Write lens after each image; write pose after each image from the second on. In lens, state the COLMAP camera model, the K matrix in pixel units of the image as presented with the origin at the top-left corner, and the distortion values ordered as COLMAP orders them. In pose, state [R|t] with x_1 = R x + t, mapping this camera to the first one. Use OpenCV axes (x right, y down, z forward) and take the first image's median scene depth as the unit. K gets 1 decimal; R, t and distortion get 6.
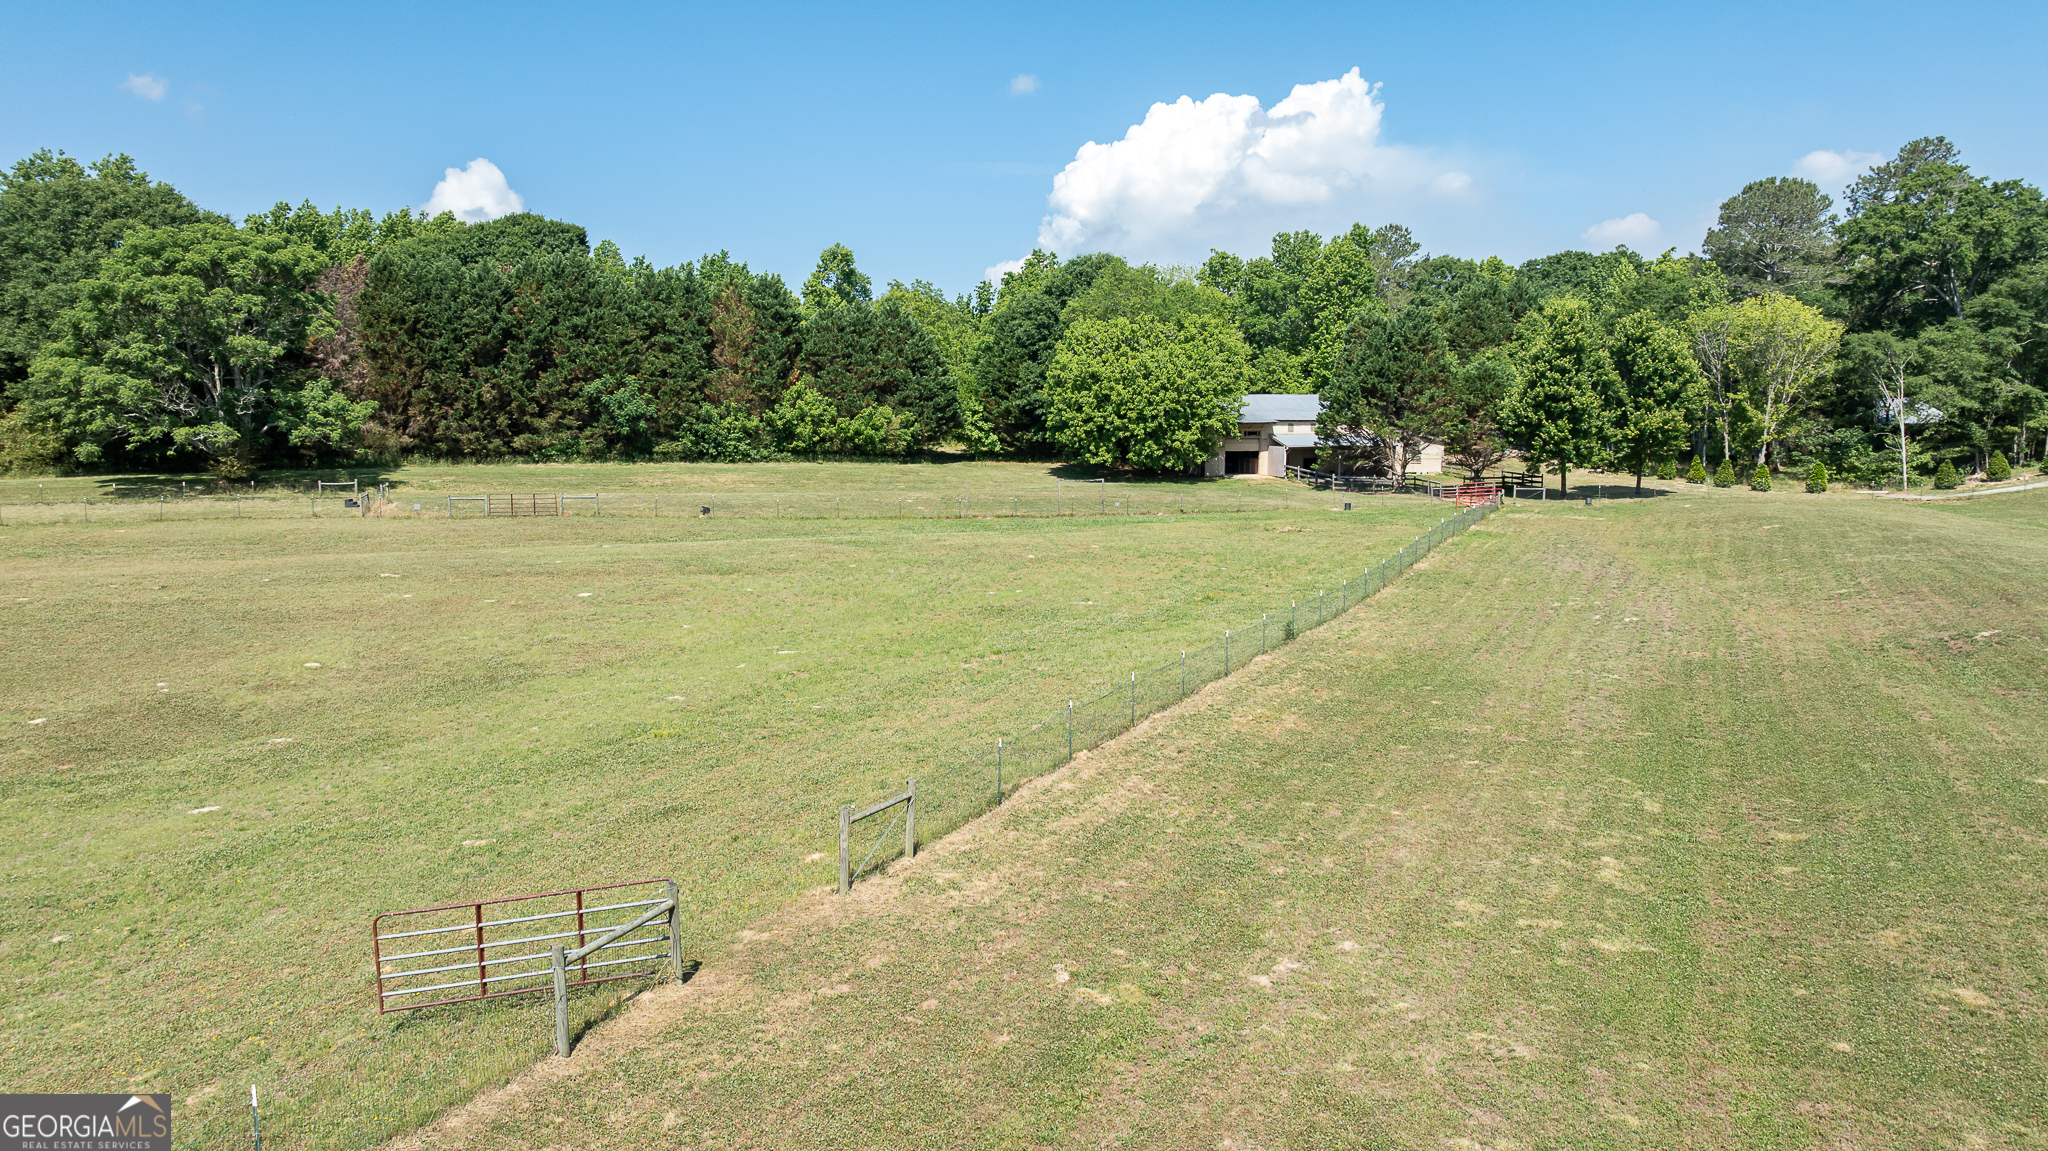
lens RADIAL K [[1441.0, 0, 1032.8], [0, 1441.0, 567.4], [0, 0, 1]] dist [-0.034197, 0.032262]
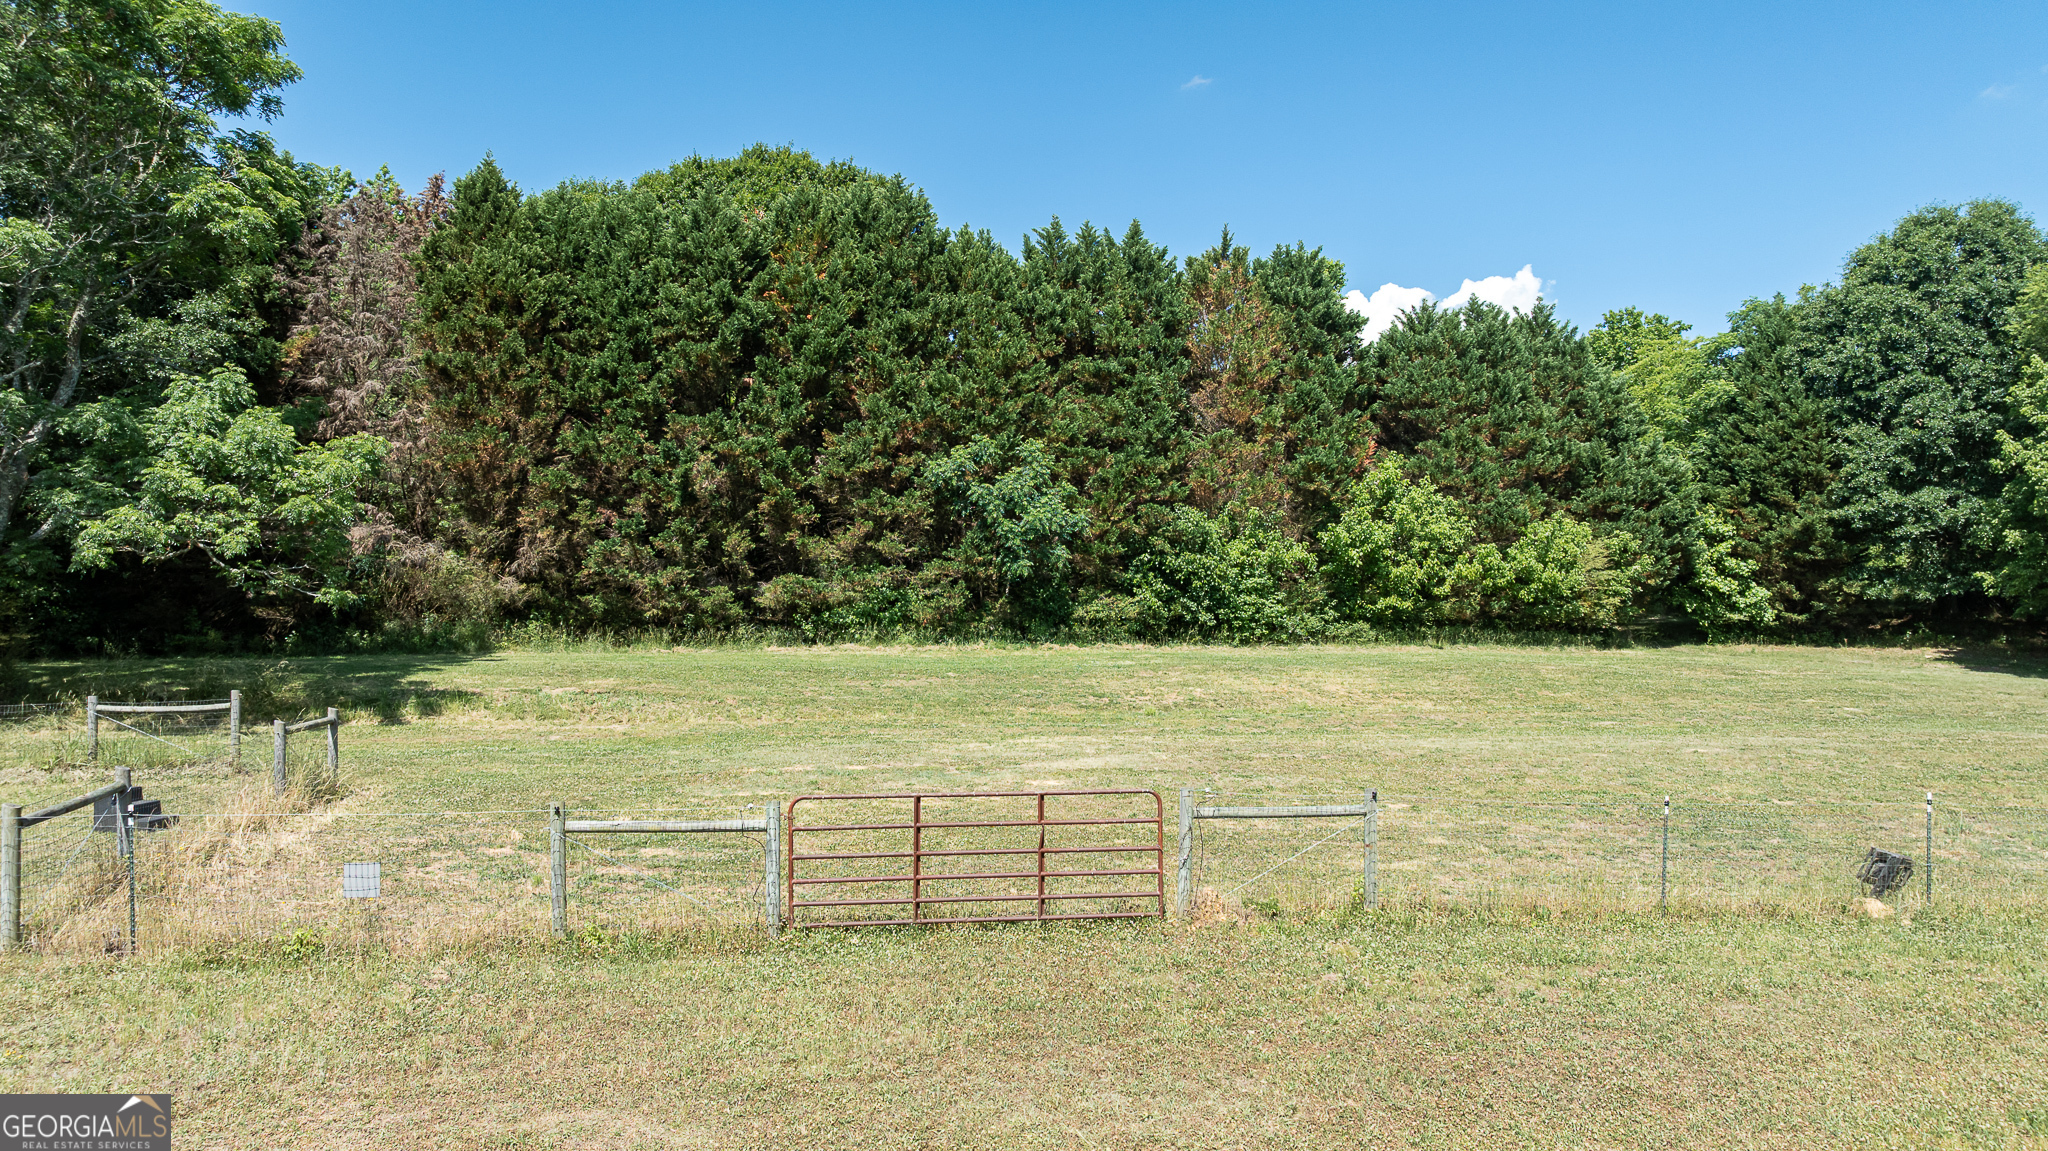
lens RADIAL K [[1441.0, 0, 1042.9], [0, 1441.0, 573.2], [0, 0, 1]] dist [-0.034197, 0.032262]
pose [[0.994752, -0.004963, -0.102198, -0.234999], [-0.008419, 0.991466, -0.130091, -0.039080], [0.101971, 0.130269, 0.986221, 0.589565]]
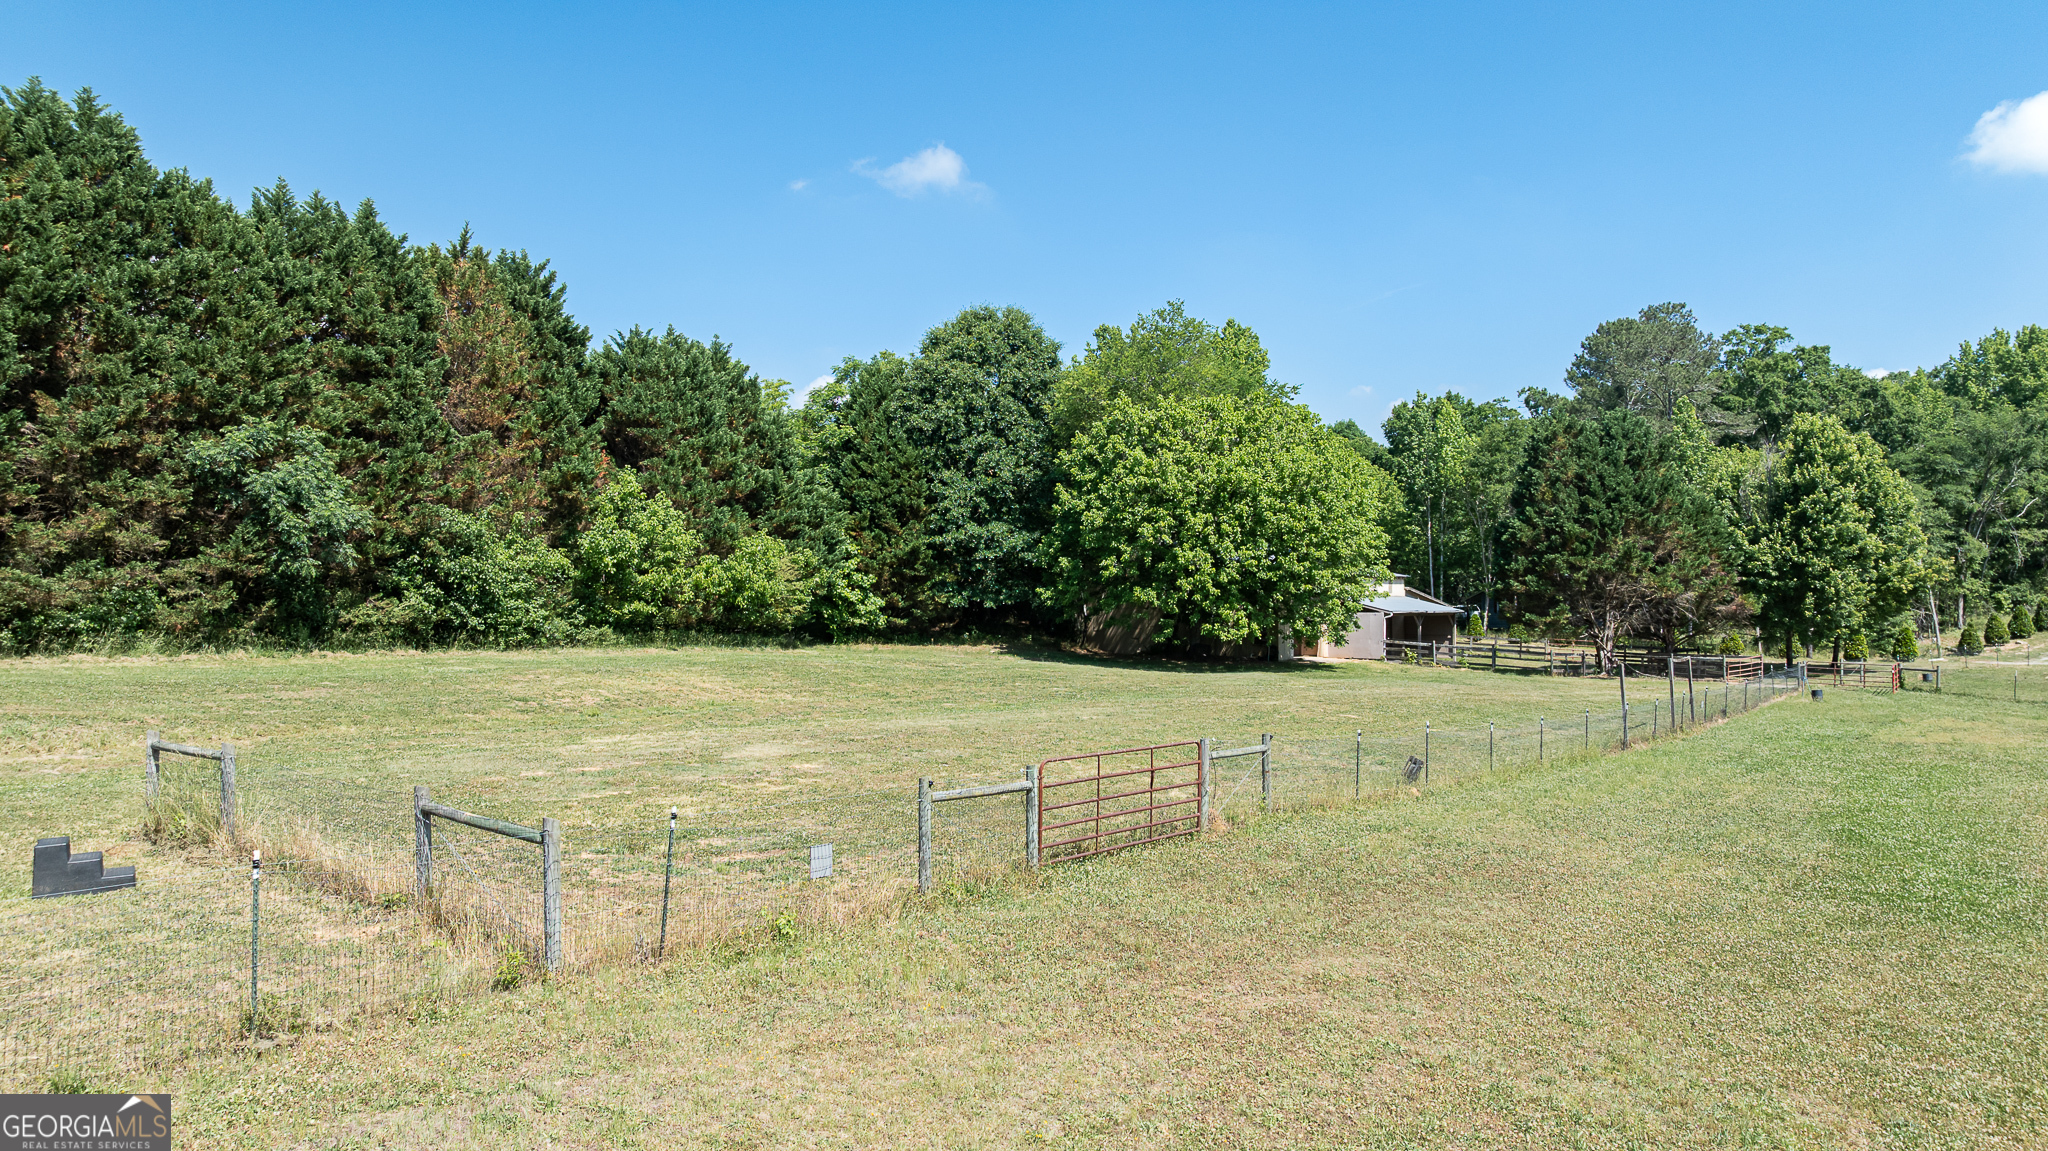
lens RADIAL K [[1441.0, 0, 1044.0], [0, 1441.0, 577.4], [0, 0, 1]] dist [-0.034197, 0.032262]
pose [[0.783823, 0.015341, 0.620795, -0.365715], [0.066712, 0.991829, -0.108742, -0.038252], [-0.617391, 0.126649, 0.776394, 0.587579]]
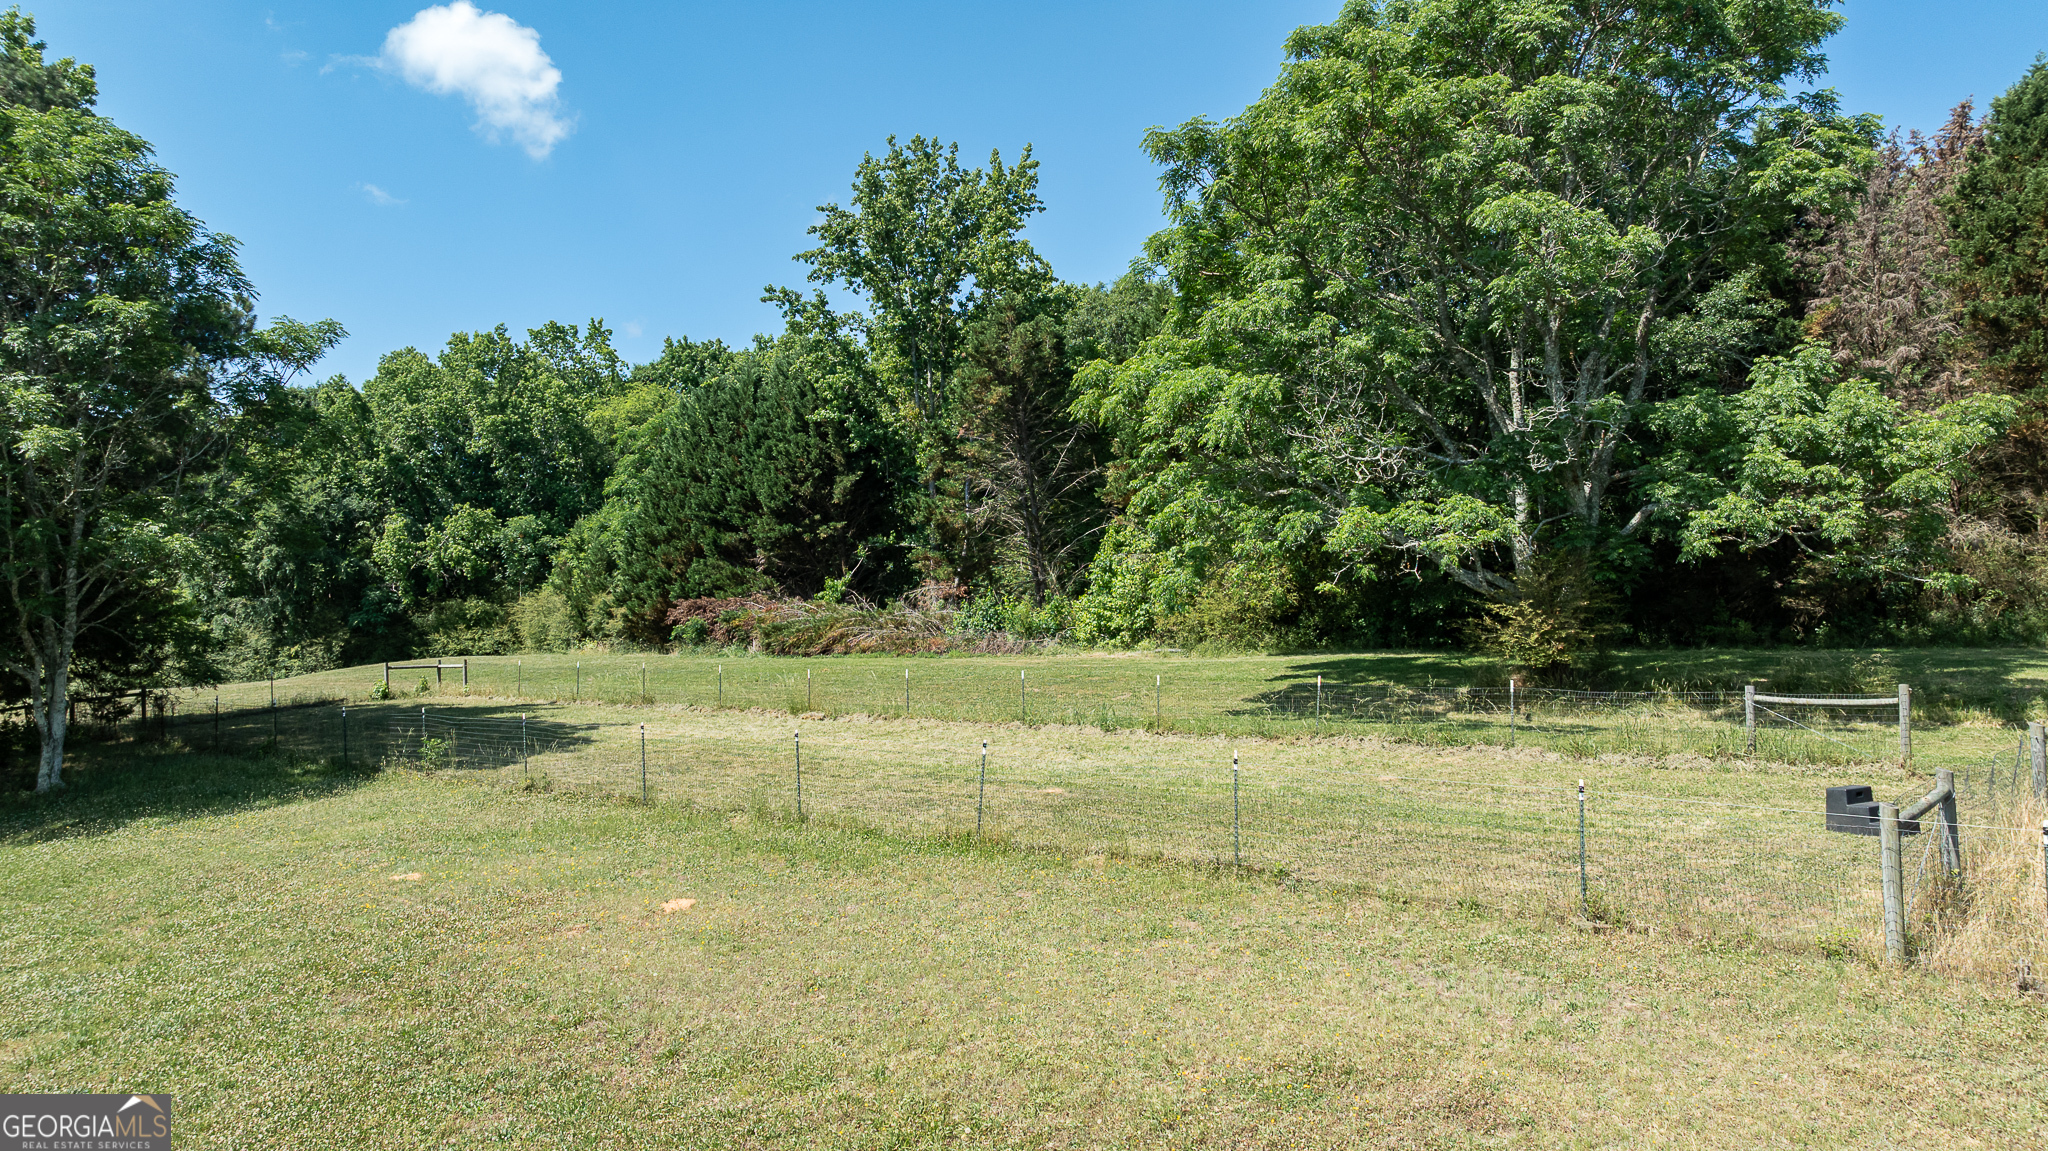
lens RADIAL K [[1441.0, 0, 1020.2], [0, 1441.0, 582.7], [0, 0, 1]] dist [-0.034197, 0.032262]
pose [[0.519803, -0.026066, -0.853888, -0.270590], [-0.076754, 0.994067, -0.077069, -0.038140], [0.850831, 0.105600, 0.514719, 0.587215]]
